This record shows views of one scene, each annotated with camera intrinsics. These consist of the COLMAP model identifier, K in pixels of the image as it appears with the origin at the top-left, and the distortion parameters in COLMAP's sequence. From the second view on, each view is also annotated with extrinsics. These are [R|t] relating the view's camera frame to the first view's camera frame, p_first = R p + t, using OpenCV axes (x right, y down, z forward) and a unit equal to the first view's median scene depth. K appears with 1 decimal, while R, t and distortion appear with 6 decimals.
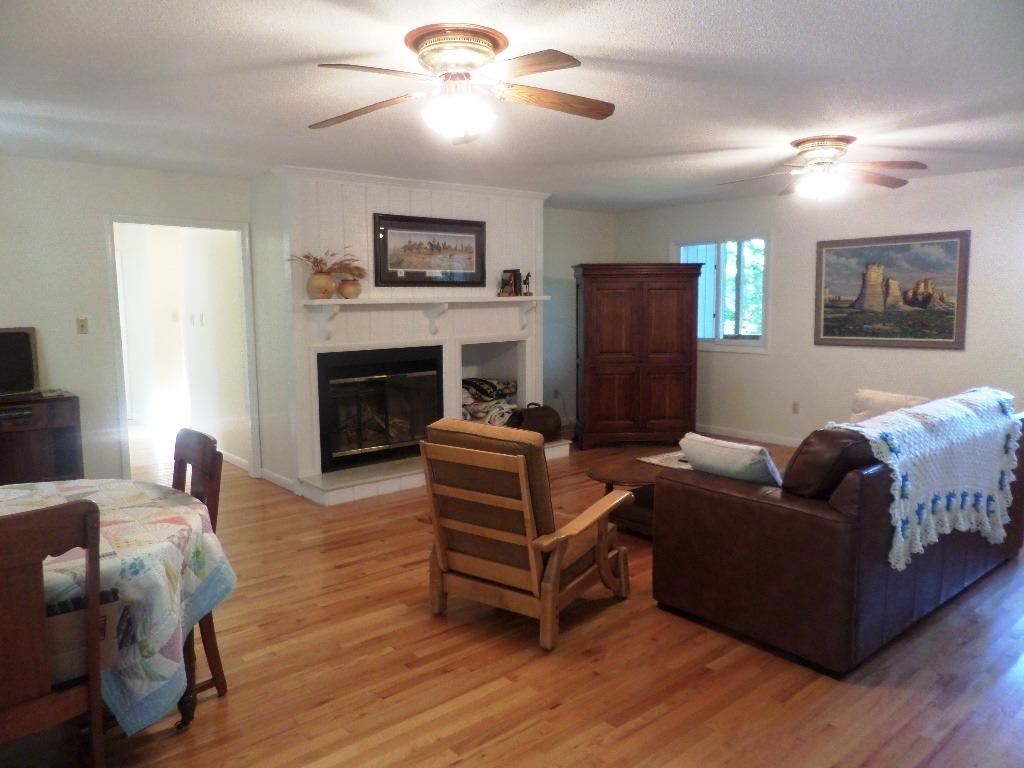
lens RADIAL K [[740.4, 0, 509.2], [0, 740.4, 378.0], [0, 0, 1]] dist [0.002503, -0.004086]
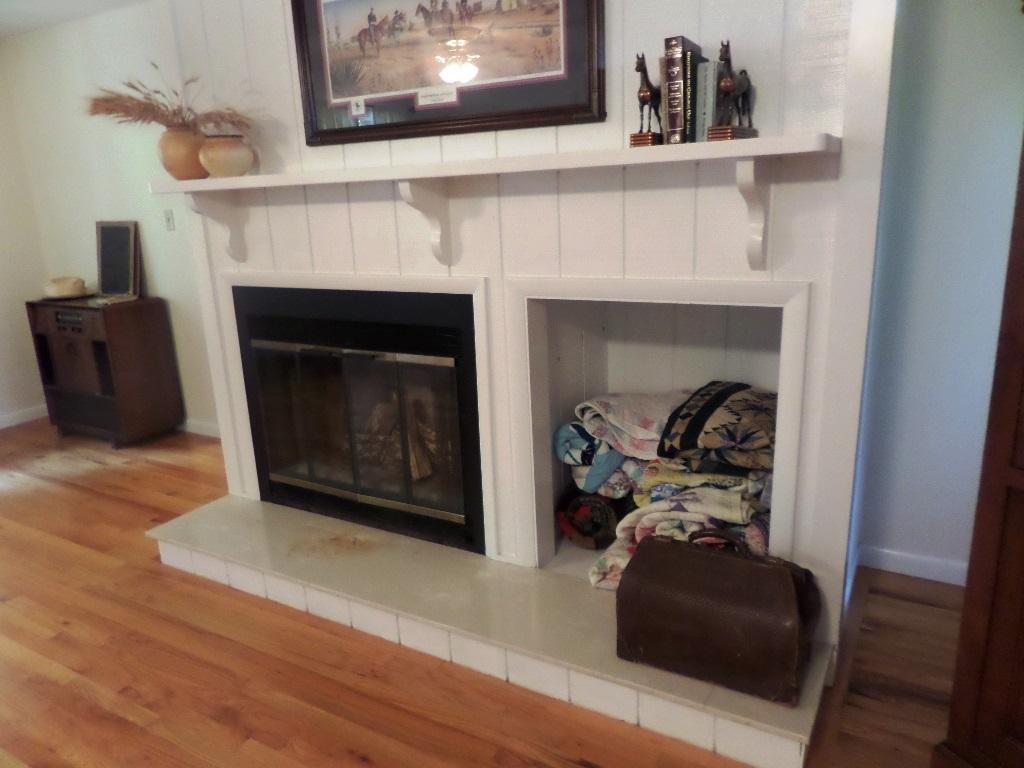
lens RADIAL K [[740.4, 0, 509.2], [0, 740.4, 378.0], [0, 0, 1]] dist [0.002503, -0.004086]
pose [[0.330765, 0.236076, -0.913708, 0.284543], [-0.059564, 0.971497, 0.229445, -0.096010], [0.941832, -0.021468, 0.335398, 0.942933]]
